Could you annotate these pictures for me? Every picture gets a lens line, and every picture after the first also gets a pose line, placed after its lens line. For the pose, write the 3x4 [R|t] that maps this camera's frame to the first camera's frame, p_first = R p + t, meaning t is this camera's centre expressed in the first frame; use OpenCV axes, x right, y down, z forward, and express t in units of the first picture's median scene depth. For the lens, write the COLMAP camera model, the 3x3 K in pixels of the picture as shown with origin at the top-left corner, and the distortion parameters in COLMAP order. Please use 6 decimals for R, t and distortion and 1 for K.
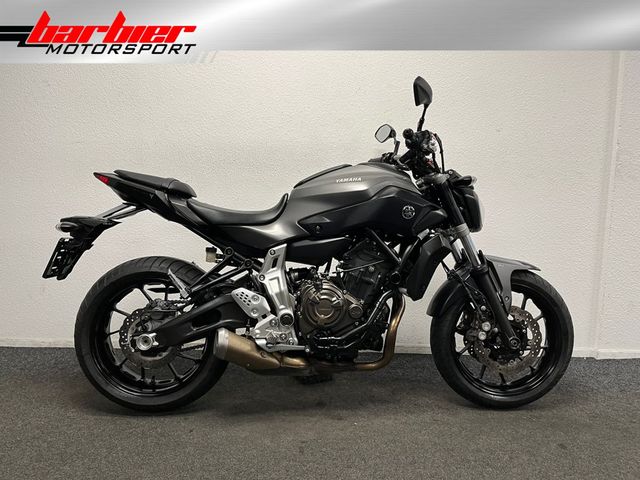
lens RADIAL K [[495.4, 0, 321.9], [0, 495.4, 236.6], [0, 0, 1]] dist [0.051121, -0.072935]
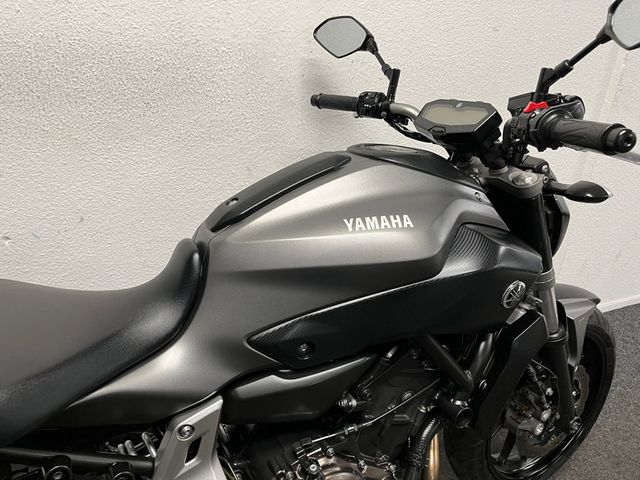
lens RADIAL K [[495.4, 0, 322.9], [0, 495.4, 238.6], [0, 0, 1]] dist [0.051121, -0.072935]
pose [[0.900564, -0.131319, 0.414415, -0.141812], [-0.011936, 0.945456, 0.325532, -0.220795], [-0.434560, -0.298109, 0.849876, 0.670317]]
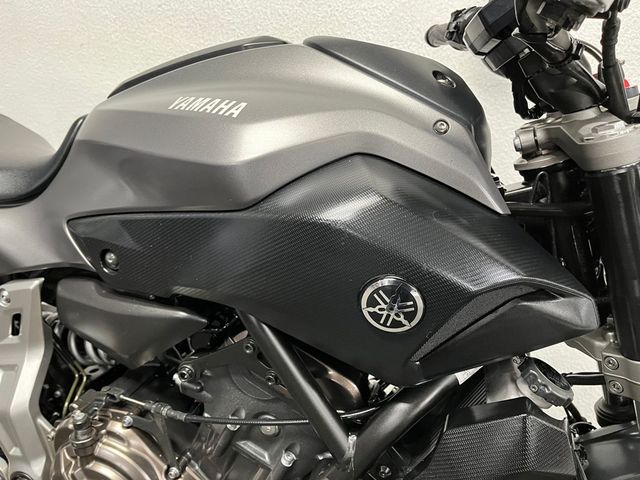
lens RADIAL K [[495.4, 0, 321.9], [0, 495.4, 245.2], [0, 0, 1]] dist [0.051121, -0.072935]
pose [[0.940500, 0.202848, -0.272604, 0.185939], [-0.120889, 0.949520, 0.289477, -0.123933], [0.317563, -0.239298, 0.917546, 0.749402]]
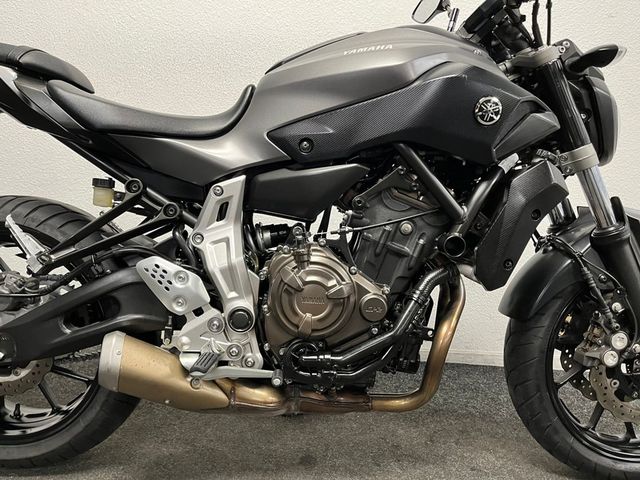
lens RADIAL K [[495.4, 0, 317.9], [0, 495.4, 236.1], [0, 0, 1]] dist [0.051121, -0.072935]
pose [[0.998926, 0.026061, -0.038300, 0.026837], [-0.024044, 0.998347, 0.052206, 0.048688], [0.039597, -0.051229, 0.997902, 0.466473]]
